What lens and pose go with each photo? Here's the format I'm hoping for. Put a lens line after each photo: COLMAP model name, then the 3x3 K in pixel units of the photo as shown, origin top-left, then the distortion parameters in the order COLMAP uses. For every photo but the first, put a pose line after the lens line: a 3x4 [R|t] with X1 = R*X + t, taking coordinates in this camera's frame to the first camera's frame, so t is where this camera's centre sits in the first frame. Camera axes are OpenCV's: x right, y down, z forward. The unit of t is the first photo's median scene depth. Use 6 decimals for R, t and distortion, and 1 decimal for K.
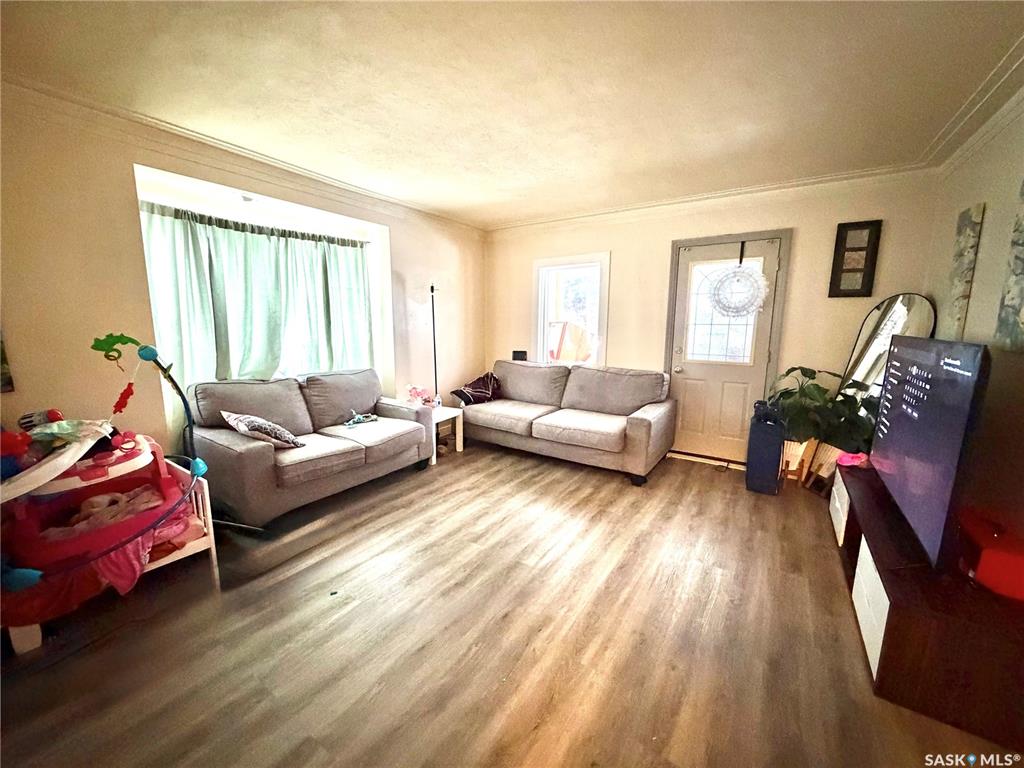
lens RADIAL K [[404.2, 0, 510.0], [0, 404.2, 383.9], [0, 0, 1]] dist [0.000860, 0.000863]
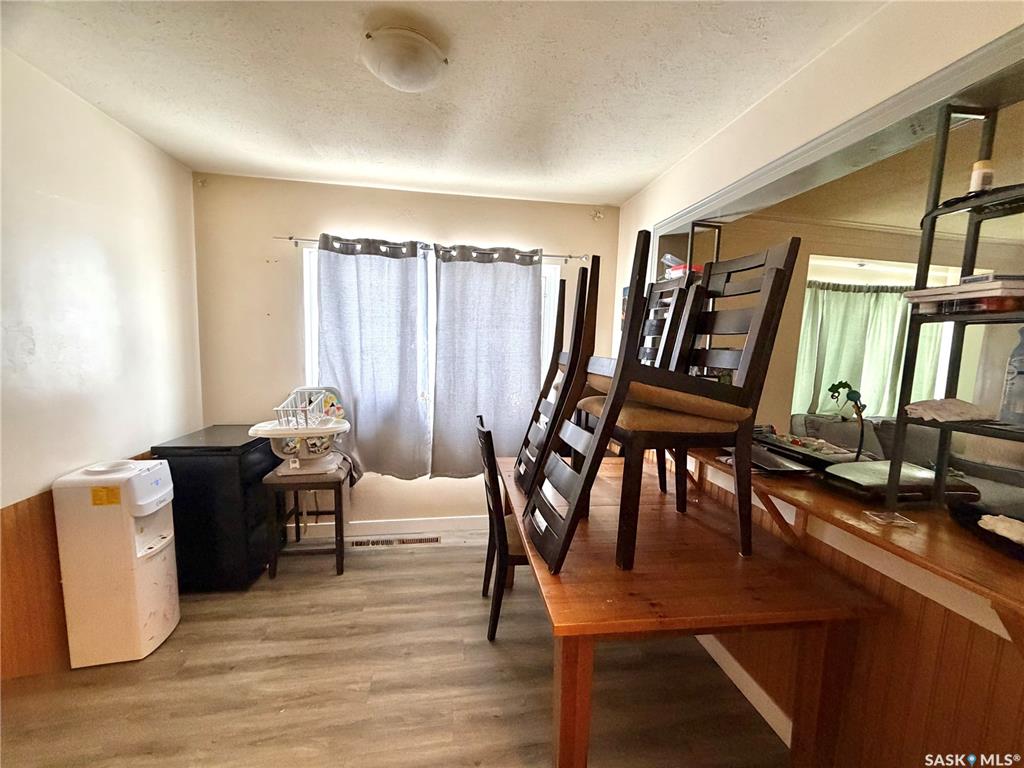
lens RADIAL K [[404.2, 0, 512.8], [0, 404.2, 385.2], [0, 0, 1]] dist [0.000860, 0.000863]
pose [[0.690581, 0.100608, -0.716223, -0.461651], [-0.141335, 0.989958, 0.002785, 0.031234], [0.709311, 0.099304, 0.697866, -0.505879]]
